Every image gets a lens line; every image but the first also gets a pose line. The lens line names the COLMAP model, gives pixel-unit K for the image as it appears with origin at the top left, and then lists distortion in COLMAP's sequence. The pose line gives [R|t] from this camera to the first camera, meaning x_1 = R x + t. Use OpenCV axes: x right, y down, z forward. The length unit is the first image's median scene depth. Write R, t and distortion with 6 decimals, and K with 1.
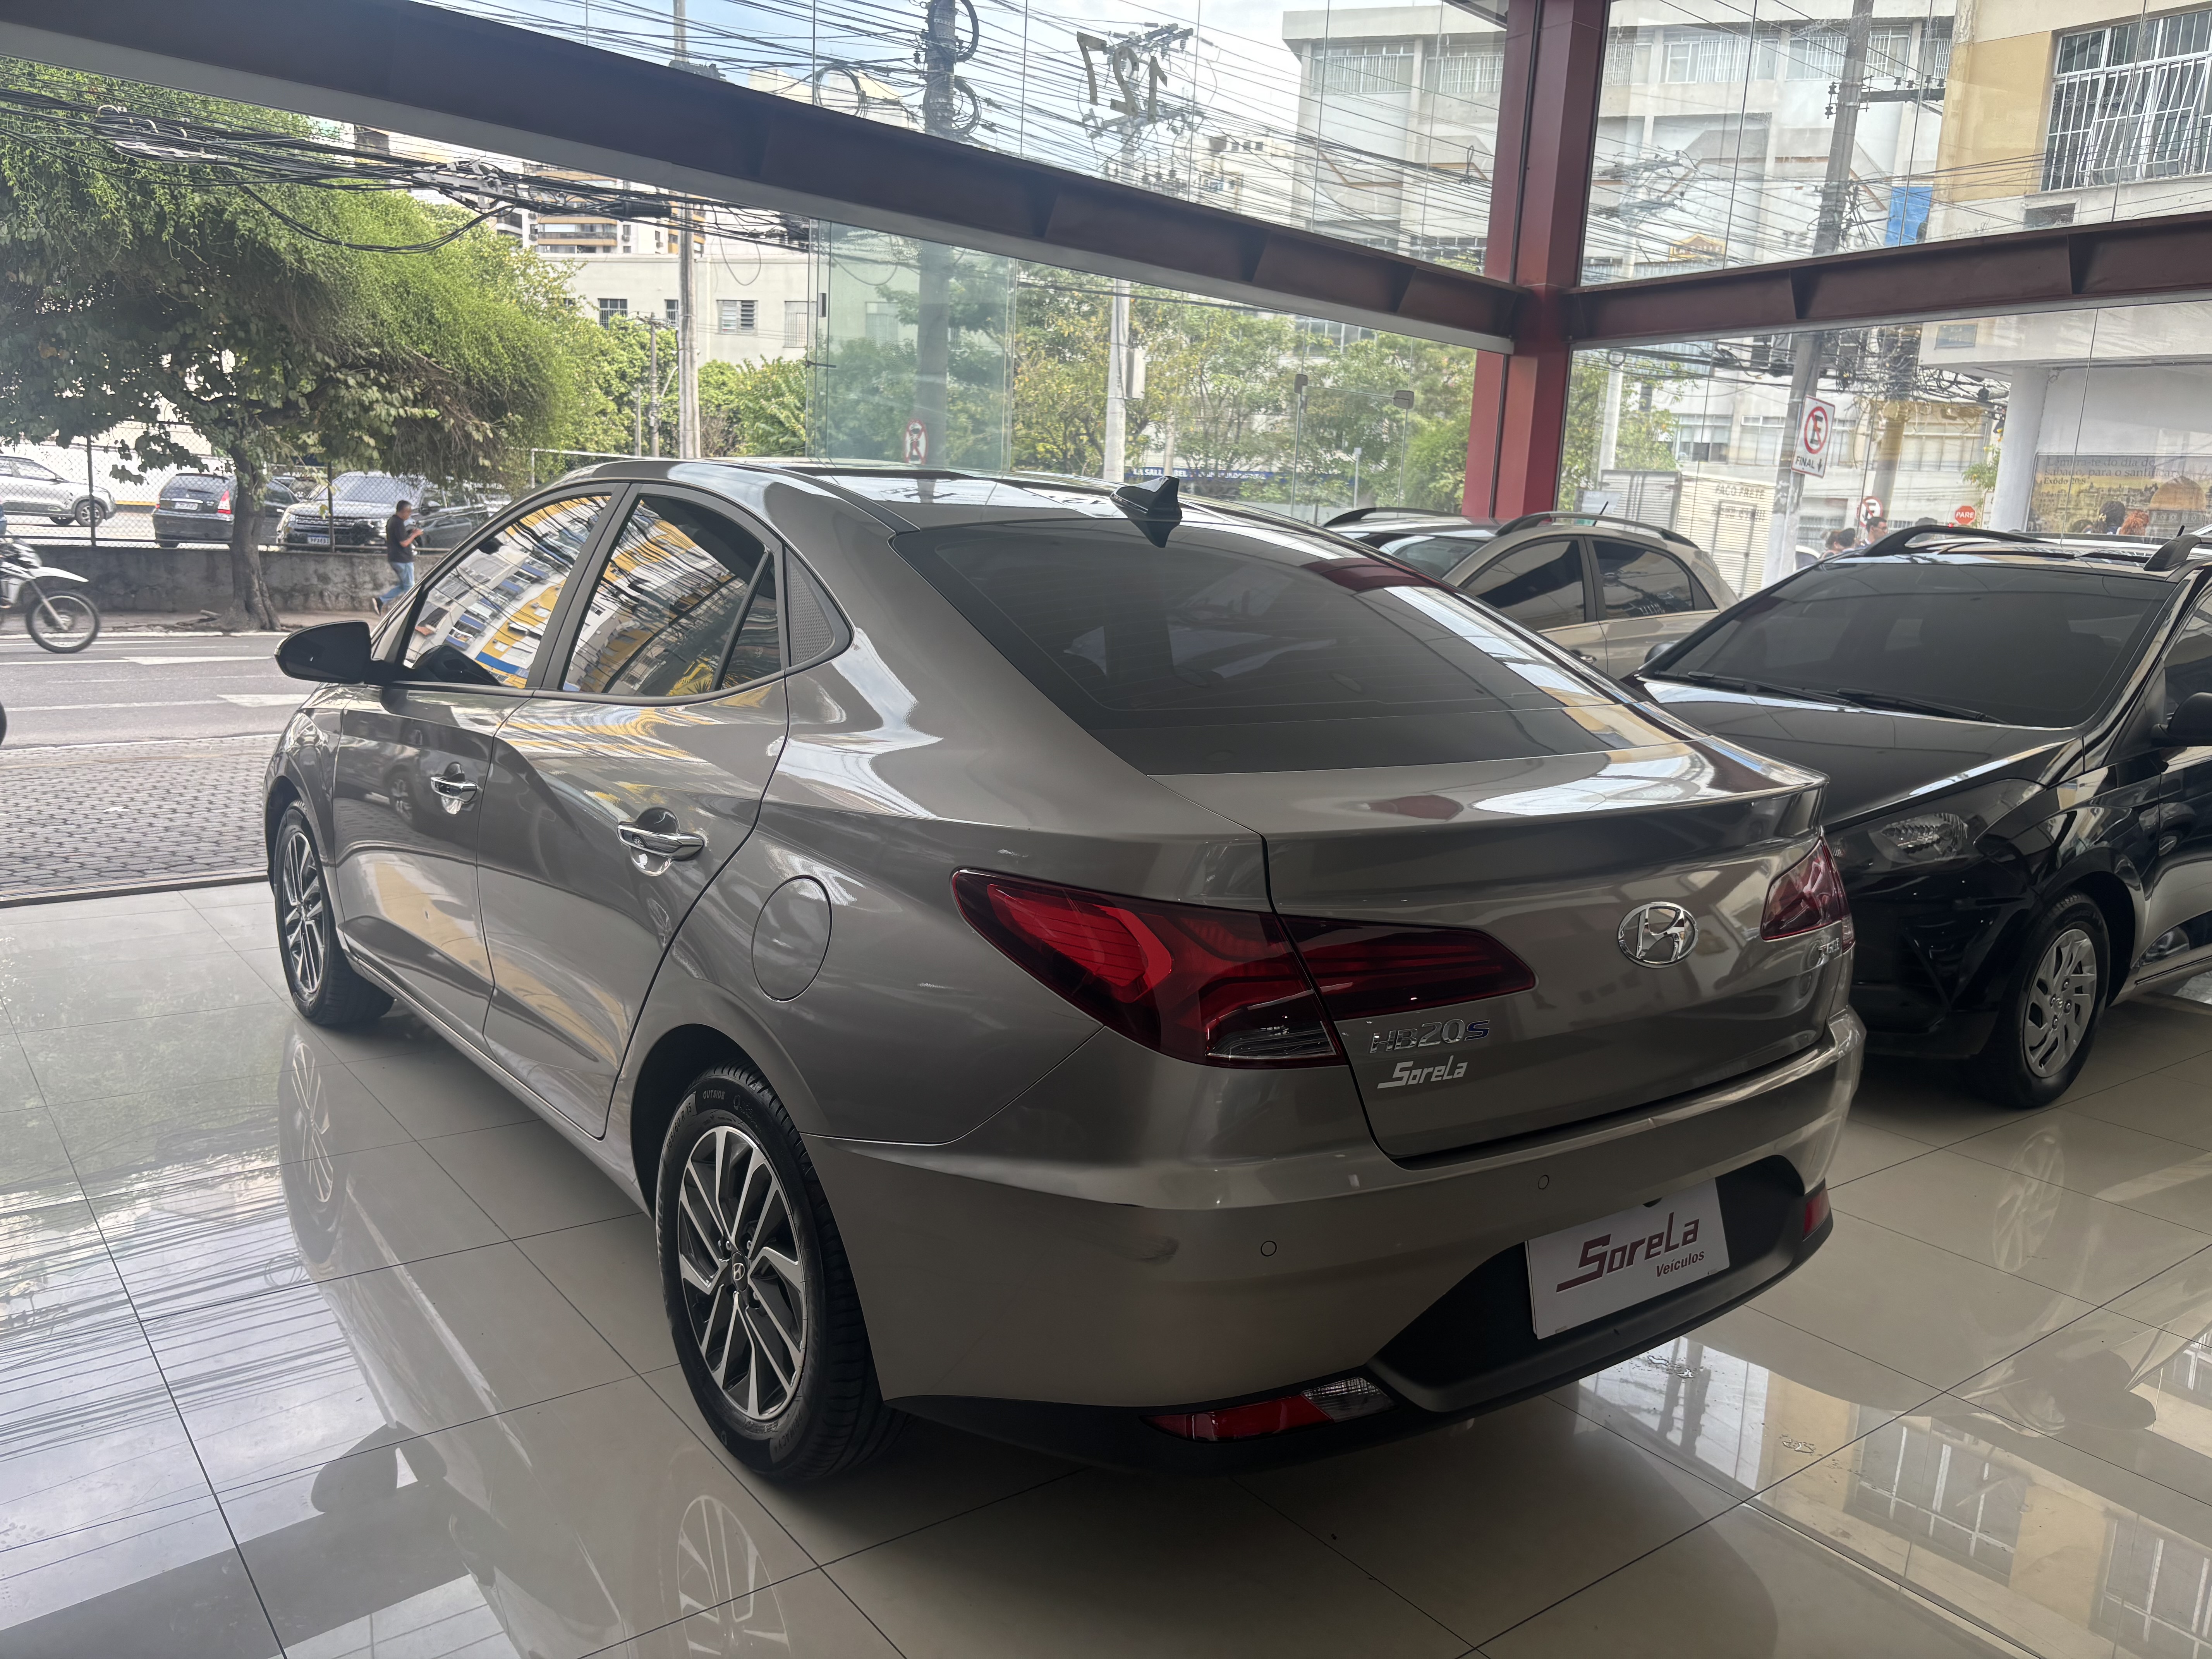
lens RADIAL K [[1683.9, 0, 1100.3], [0, 1683.9, 844.1], [0, 0, 1]] dist [0.016856, -0.020400]
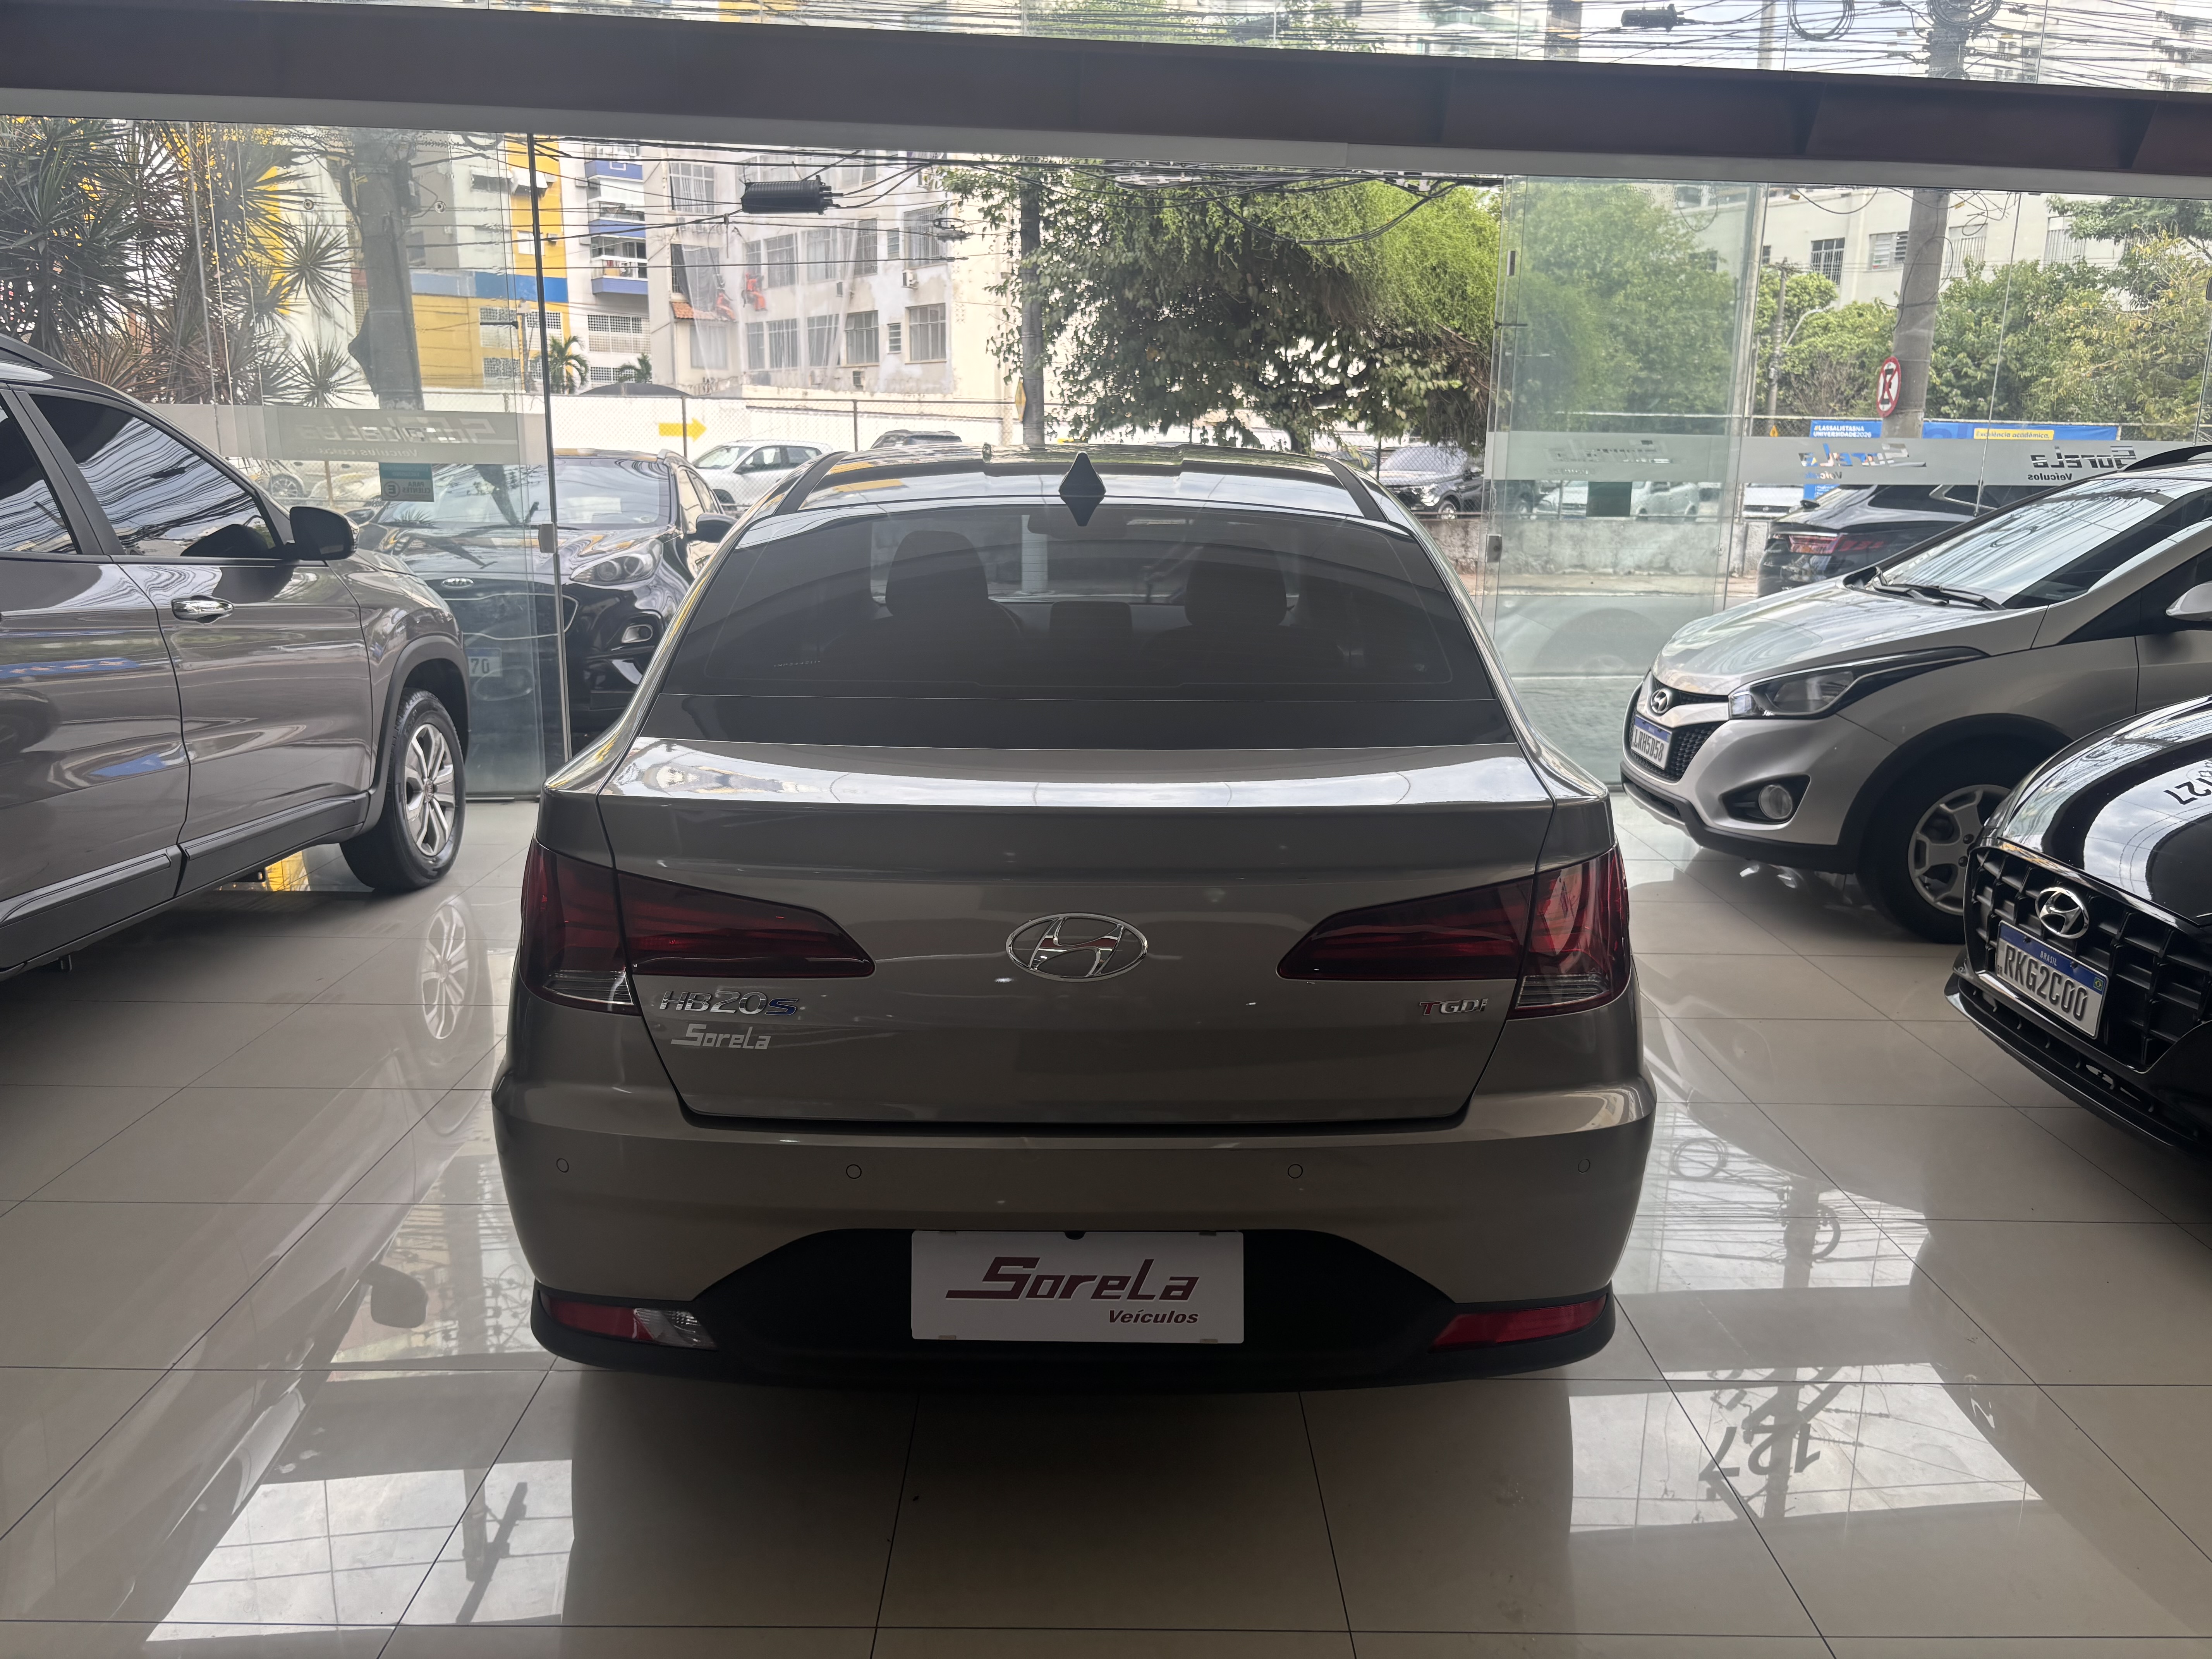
lens RADIAL K [[1683.9, 0, 1108.7], [0, 1683.9, 824.4], [0, 0, 1]] dist [0.016856, -0.020400]
pose [[0.799602, 0.091166, -0.593571, 0.085458], [-0.083633, 0.995683, 0.040263, -0.005017], [0.594679, 0.017448, 0.803774, 0.025850]]
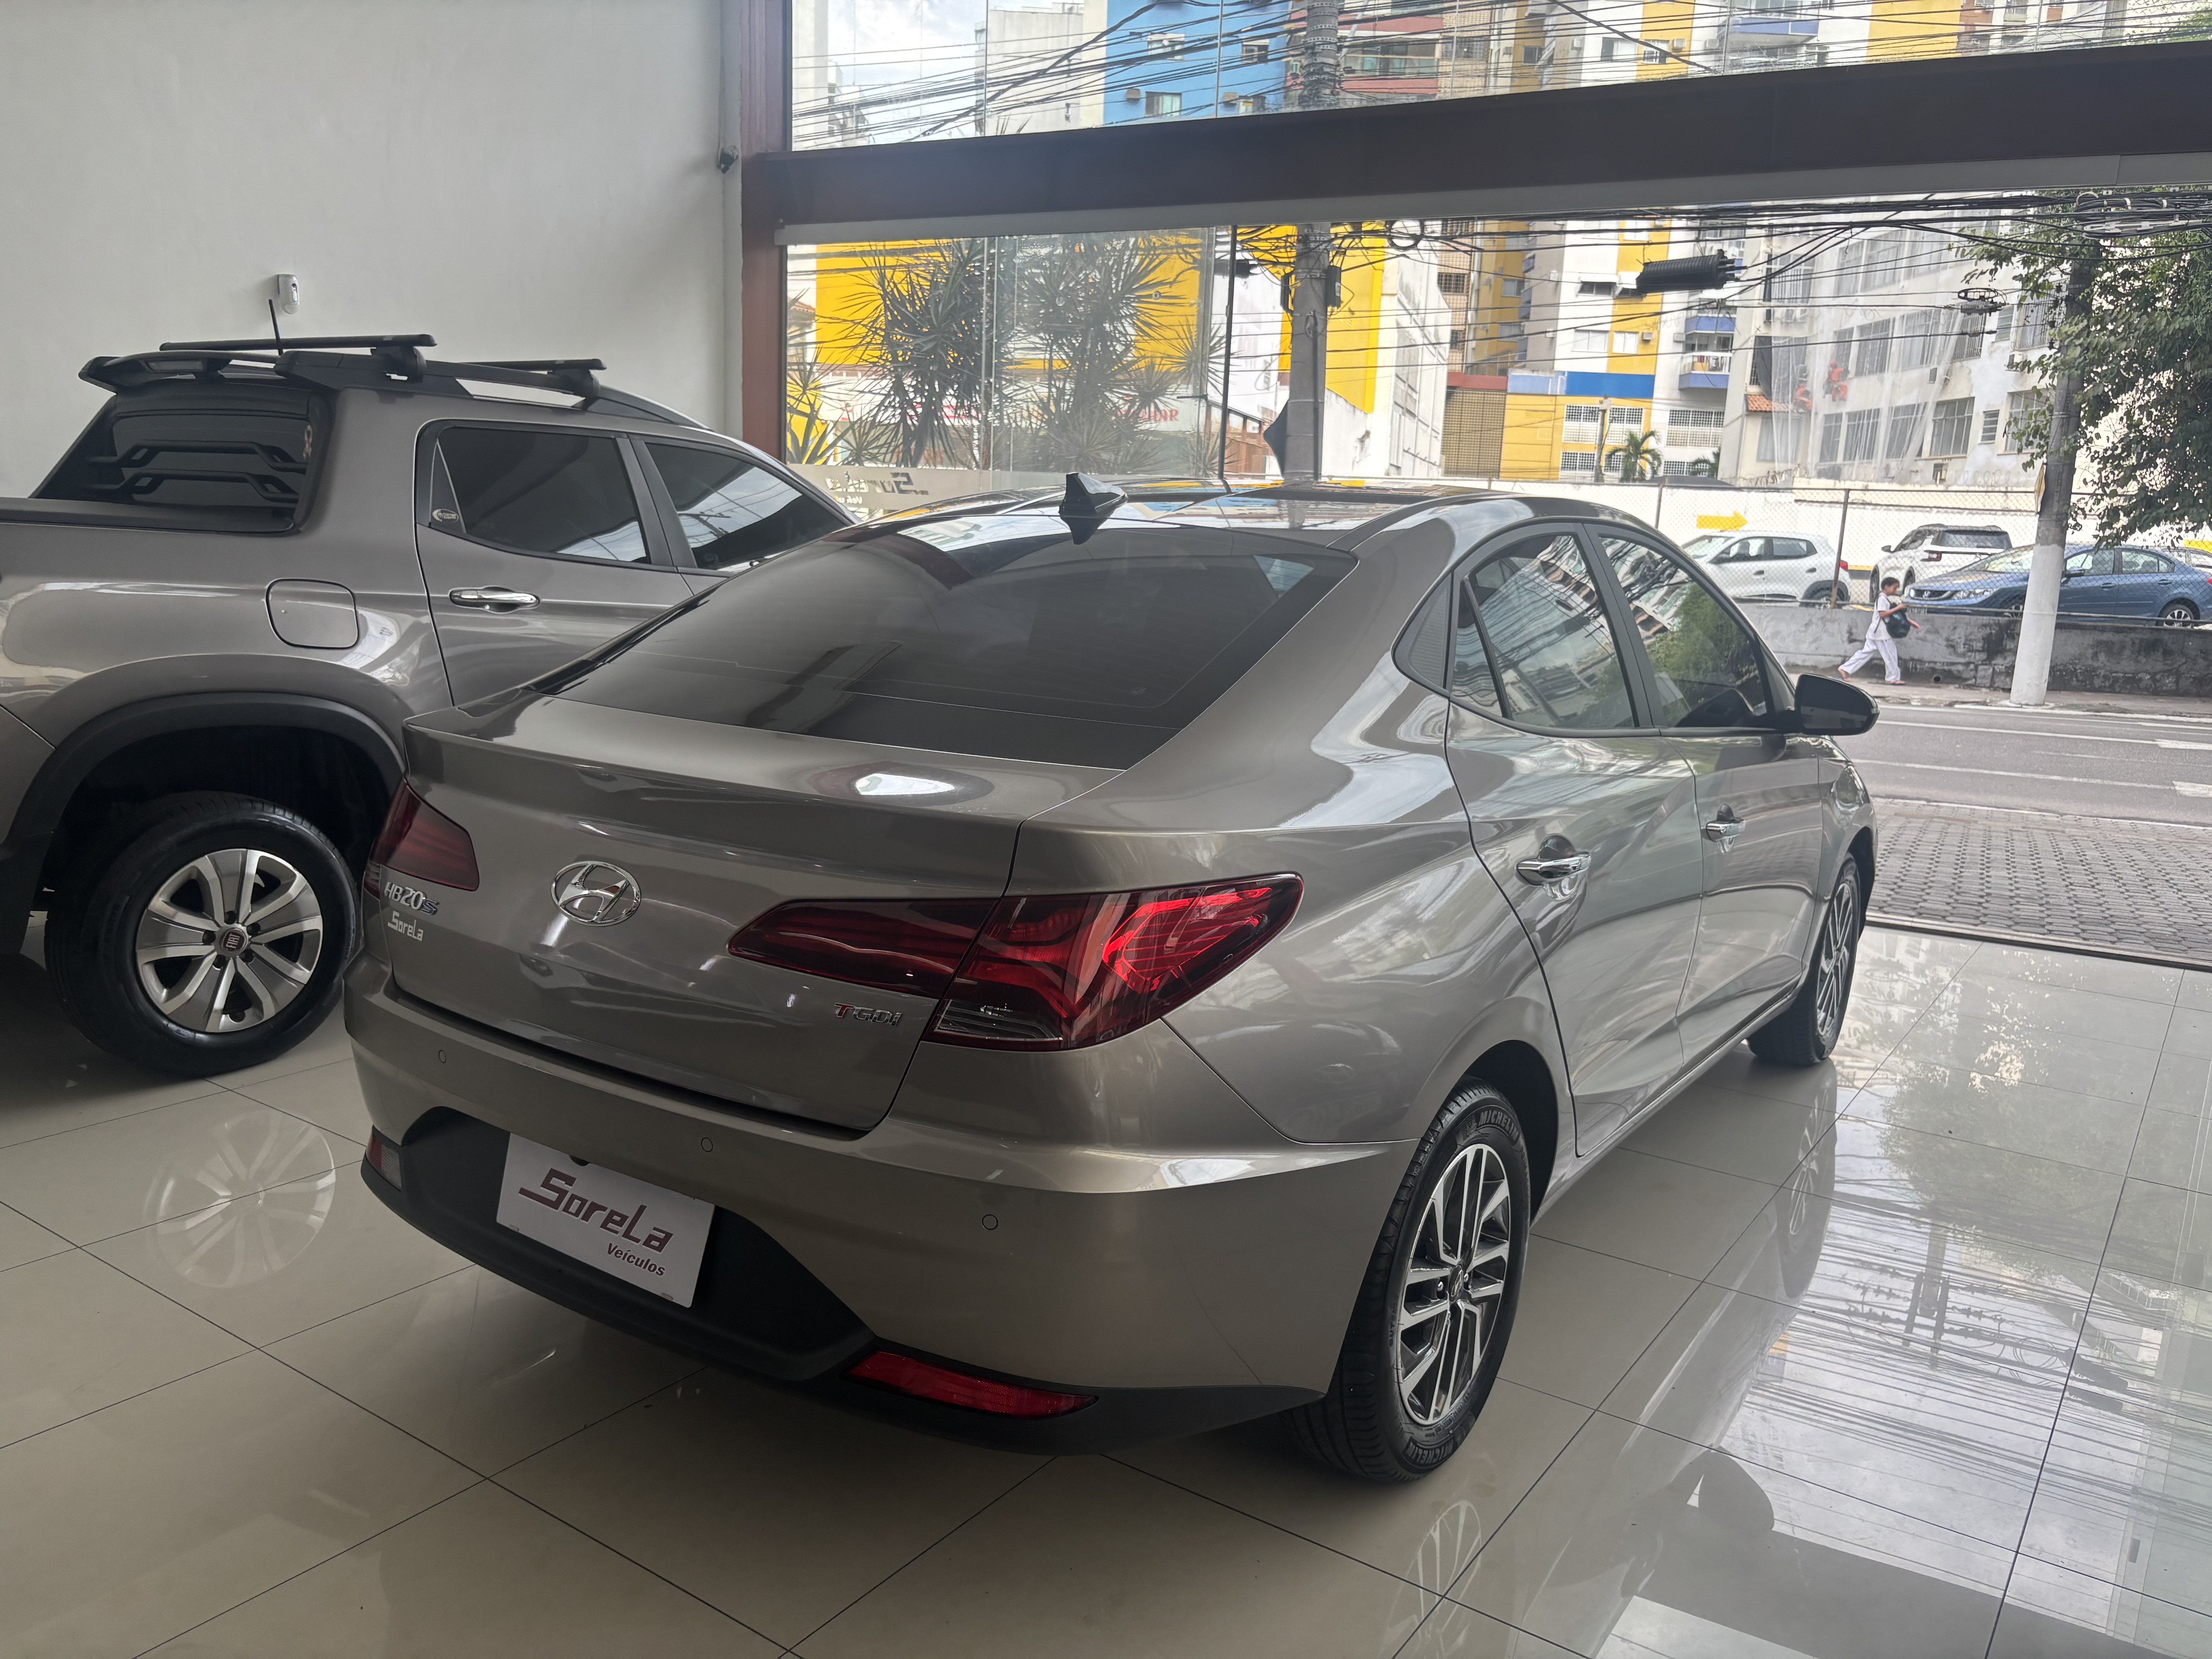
lens RADIAL K [[1683.9, 0, 1099.2], [0, 1683.9, 820.9], [0, 0, 1]] dist [0.016856, -0.020400]
pose [[0.304840, 0.130818, -0.943376, 0.131241], [-0.195934, 0.977948, 0.072299, -0.011497], [0.932031, 0.162799, 0.323750, 0.091320]]
